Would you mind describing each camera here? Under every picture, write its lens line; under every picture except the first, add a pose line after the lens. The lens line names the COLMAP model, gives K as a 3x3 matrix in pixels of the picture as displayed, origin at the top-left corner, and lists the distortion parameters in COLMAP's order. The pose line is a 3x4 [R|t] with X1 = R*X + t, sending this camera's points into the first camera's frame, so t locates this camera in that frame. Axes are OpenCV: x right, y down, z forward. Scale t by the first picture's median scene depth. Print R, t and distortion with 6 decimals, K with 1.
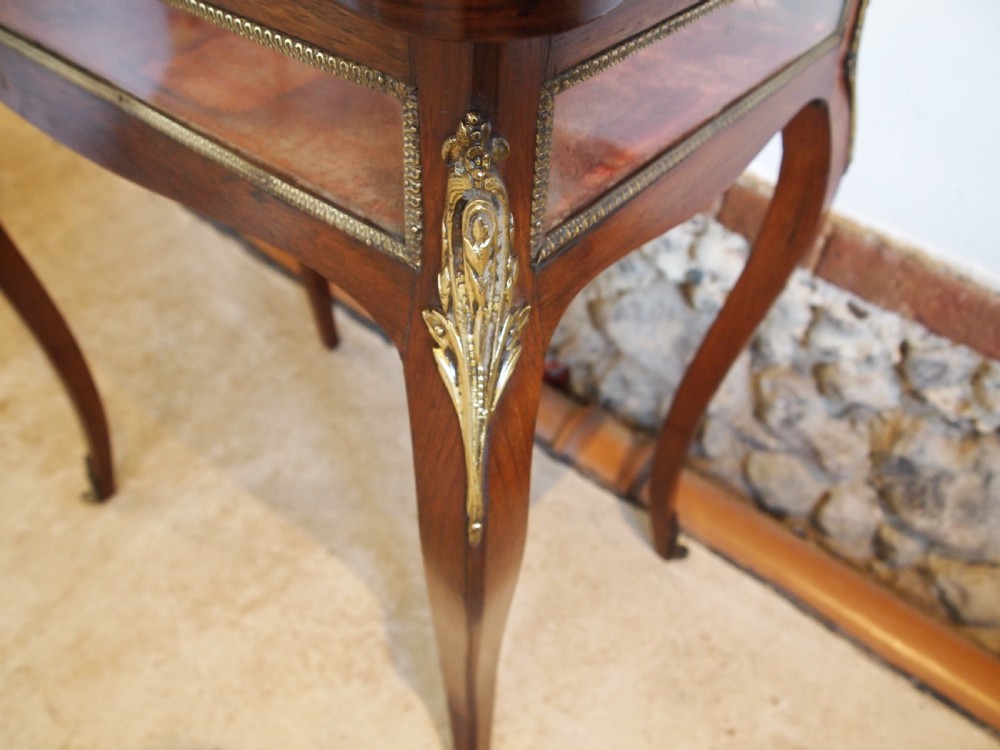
lens RADIAL K [[775.3, 0, 506.7], [0, 775.3, 379.9], [0, 0, 1]] dist [-0.051828, 0.001766]
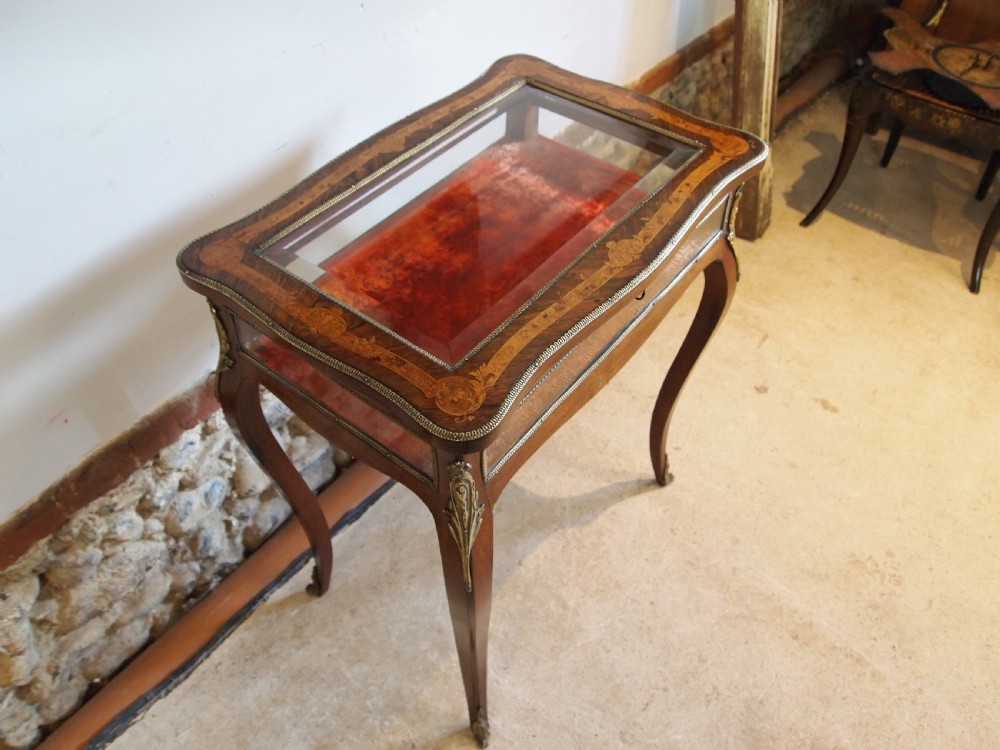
lens RADIAL K [[794.5, 0, 505.5], [0, 794.5, 376.5], [0, 0, 1]] dist [-0.049182, 0.001619]
pose [[-0.011600, -0.767000, 0.641542, -1.013617], [0.708364, 0.446527, 0.546657, -0.873417], [-0.705752, 0.460786, 0.538136, 0.010586]]
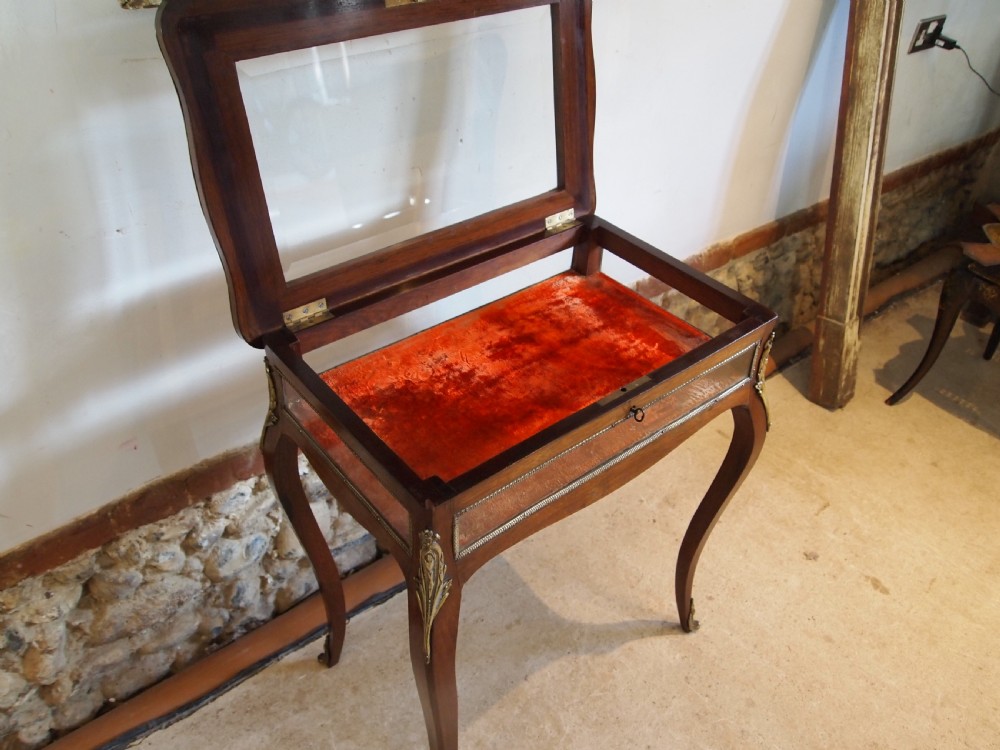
lens RADIAL K [[794.5, 0, 505.5], [0, 794.5, 376.5], [0, 0, 1]] dist [-0.049182, 0.001619]
pose [[0.213579, -0.628272, 0.748104, -1.100429], [0.682160, 0.644076, 0.346155, -0.779671], [-0.699315, 0.436395, 0.566143, -0.123027]]
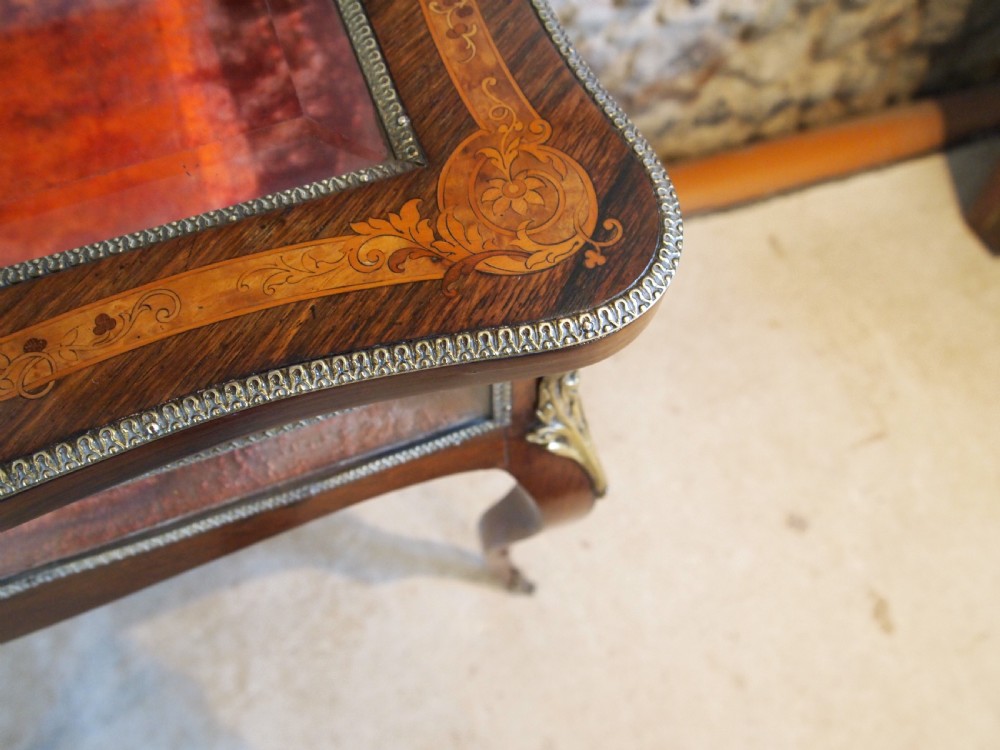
lens RADIAL K [[775.3, 0, 506.7], [0, 775.3, 379.9], [0, 0, 1]] dist [-0.051828, 0.001766]
pose [[0.523035, -0.799460, 0.295460, -0.134580], [0.607432, 0.592821, 0.528762, -0.257452], [-0.597879, -0.097089, 0.795685, 0.037905]]
